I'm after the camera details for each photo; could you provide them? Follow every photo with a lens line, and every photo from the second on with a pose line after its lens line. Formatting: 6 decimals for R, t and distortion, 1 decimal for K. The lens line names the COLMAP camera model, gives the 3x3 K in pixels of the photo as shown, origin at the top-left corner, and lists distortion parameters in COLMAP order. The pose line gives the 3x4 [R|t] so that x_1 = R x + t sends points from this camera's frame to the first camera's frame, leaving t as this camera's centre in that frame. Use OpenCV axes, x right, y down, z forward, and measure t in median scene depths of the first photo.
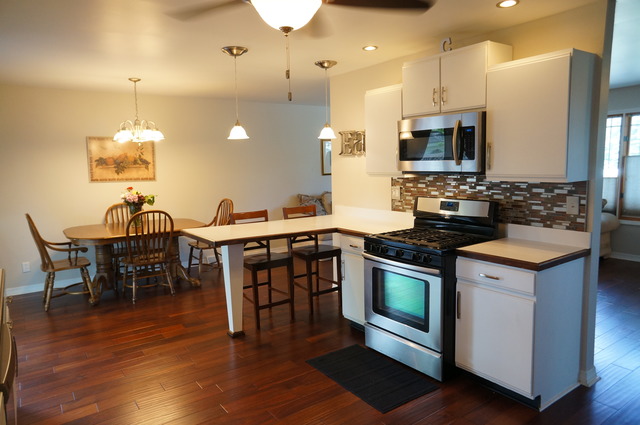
lens RADIAL K [[432.2, 0, 317.1], [0, 432.2, 211.3], [0, 0, 1]] dist [-0.066115, 0.093295]
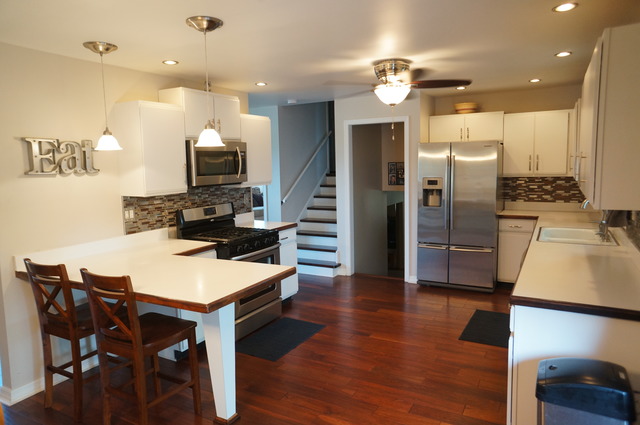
lens RADIAL K [[432.2, 0, 317.1], [0, 432.2, 211.3], [0, 0, 1]] dist [-0.066115, 0.093295]
pose [[-0.408904, -0.068028, 0.910038, -0.962167], [0.143397, 0.980040, 0.137693, -0.139060], [-0.901241, 0.186800, -0.390987, 1.183014]]
